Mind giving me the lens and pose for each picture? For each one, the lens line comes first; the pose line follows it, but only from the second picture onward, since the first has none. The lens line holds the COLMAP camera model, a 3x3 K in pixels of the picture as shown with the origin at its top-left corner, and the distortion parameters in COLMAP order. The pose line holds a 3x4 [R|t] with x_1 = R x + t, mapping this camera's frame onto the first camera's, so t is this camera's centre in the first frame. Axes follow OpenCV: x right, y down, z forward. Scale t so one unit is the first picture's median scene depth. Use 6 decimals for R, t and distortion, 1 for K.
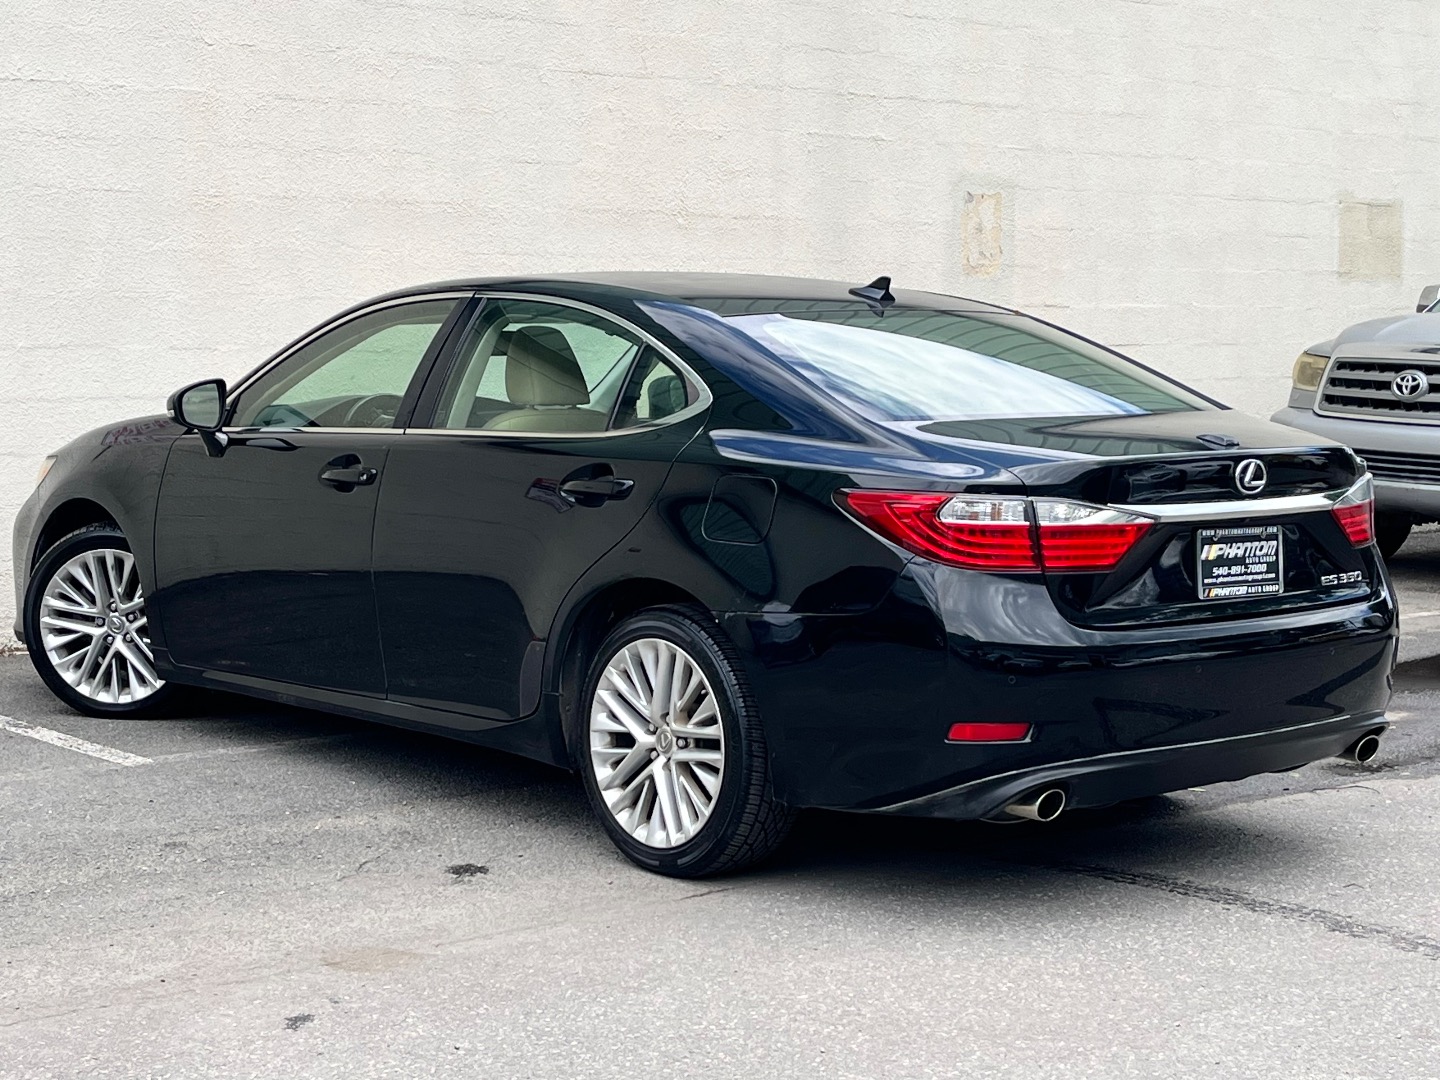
lens RADIAL K [[2473.4, 0, 720.0], [0, 2473.4, 540.0], [0, 0, 1]] dist [0.142141, 0.043189]
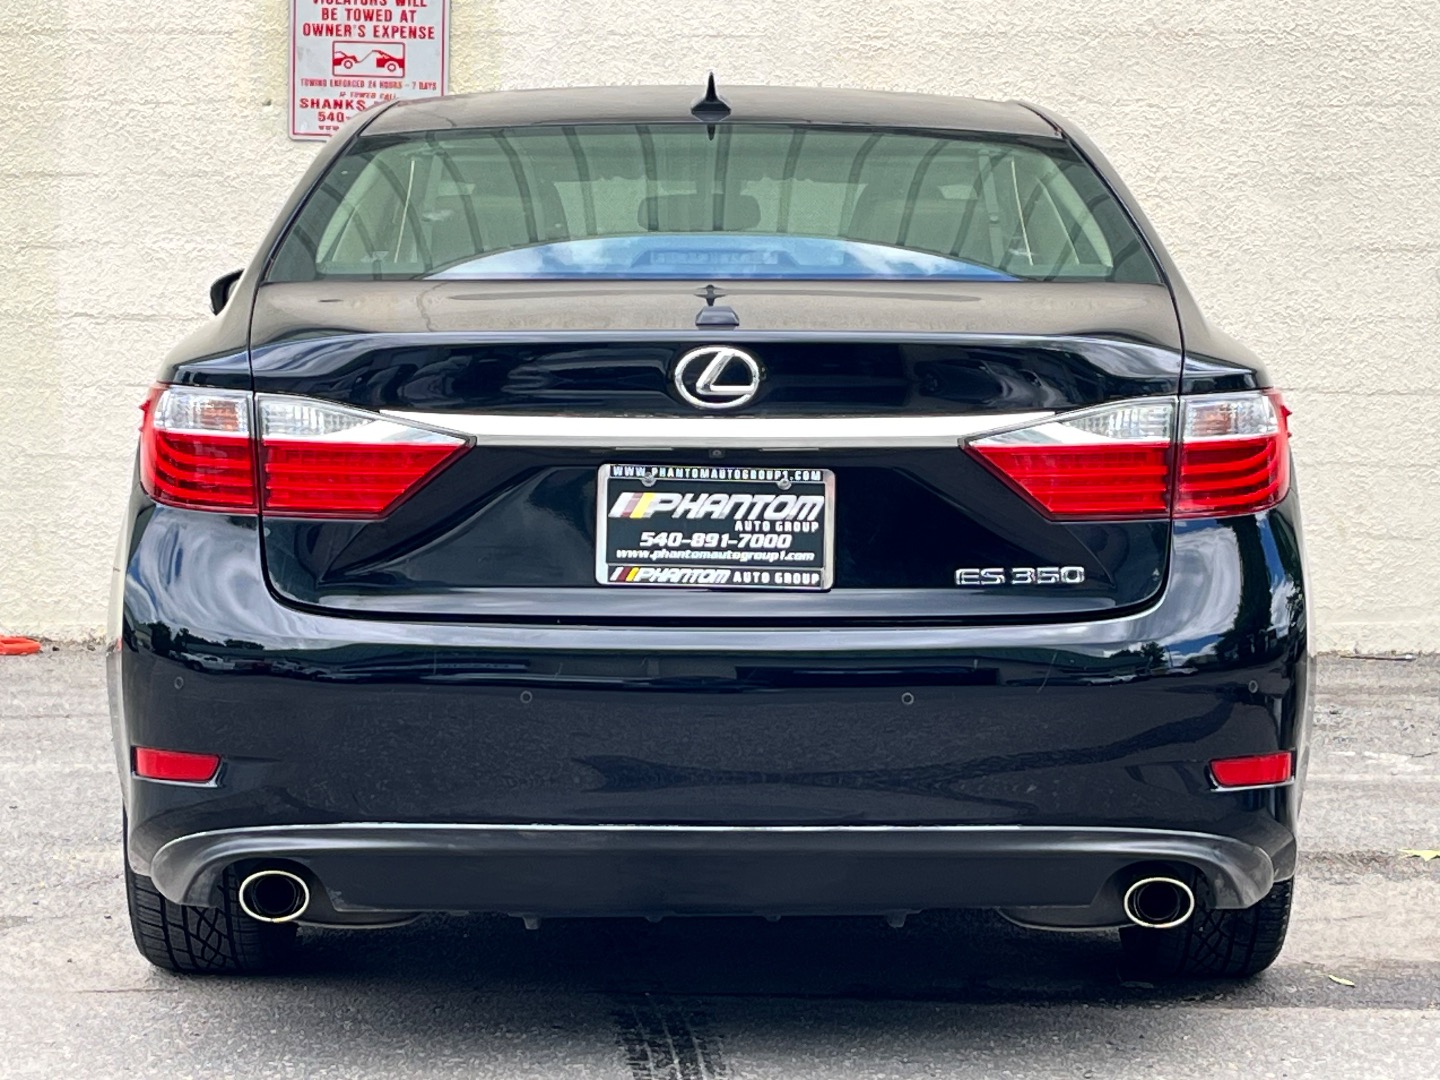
lens RADIAL K [[3395.6, 0, 720.0], [0, 3395.6, 540.0], [0, 0, 1]] dist [0.221735, -0.001856]
pose [[0.763625, 0.046880, -0.643956, 0.715894], [-0.057529, 0.998334, 0.004459, 0.008290], [0.643092, 0.033641, 0.765050, 0.400803]]
